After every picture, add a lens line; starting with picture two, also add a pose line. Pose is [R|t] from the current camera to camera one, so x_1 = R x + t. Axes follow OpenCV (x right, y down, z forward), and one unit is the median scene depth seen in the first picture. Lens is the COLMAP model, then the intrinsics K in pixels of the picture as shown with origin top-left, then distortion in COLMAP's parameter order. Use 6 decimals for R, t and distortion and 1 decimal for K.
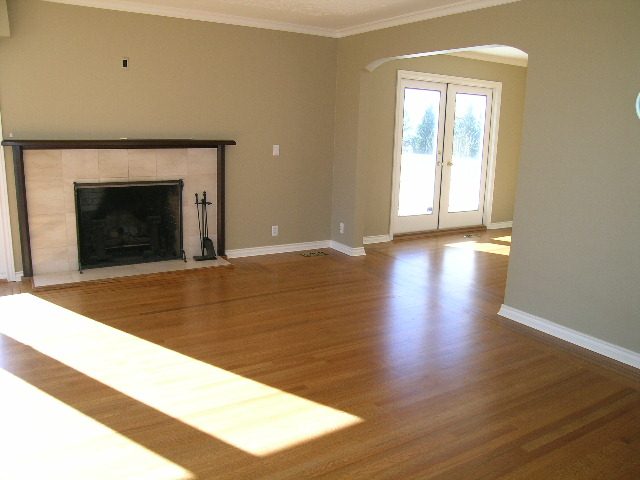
lens RADIAL K [[529.0, 0, 324.6], [0, 529.0, 232.4], [0, 0, 1]] dist [-0.126017, 0.097004]
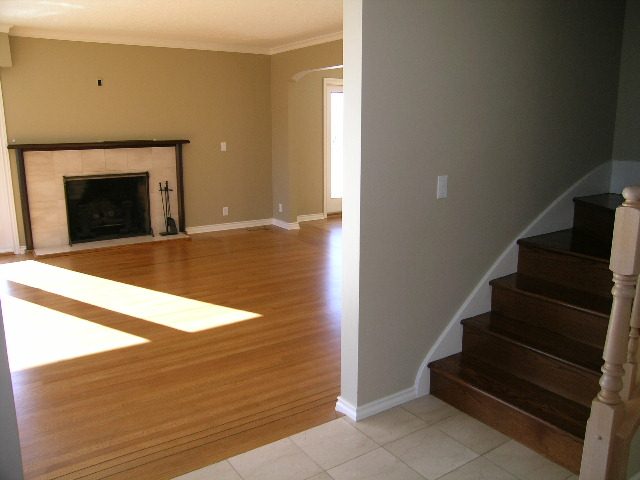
lens RADIAL K [[529.0, 0, 324.6], [0, 529.0, 232.4], [0, 0, 1]] dist [-0.126017, 0.097004]
pose [[0.998698, -0.037615, 0.034460, 0.104828], [0.037568, 0.999292, 0.001985, 0.058468], [-0.034510, -0.000688, 0.999404, -0.276352]]
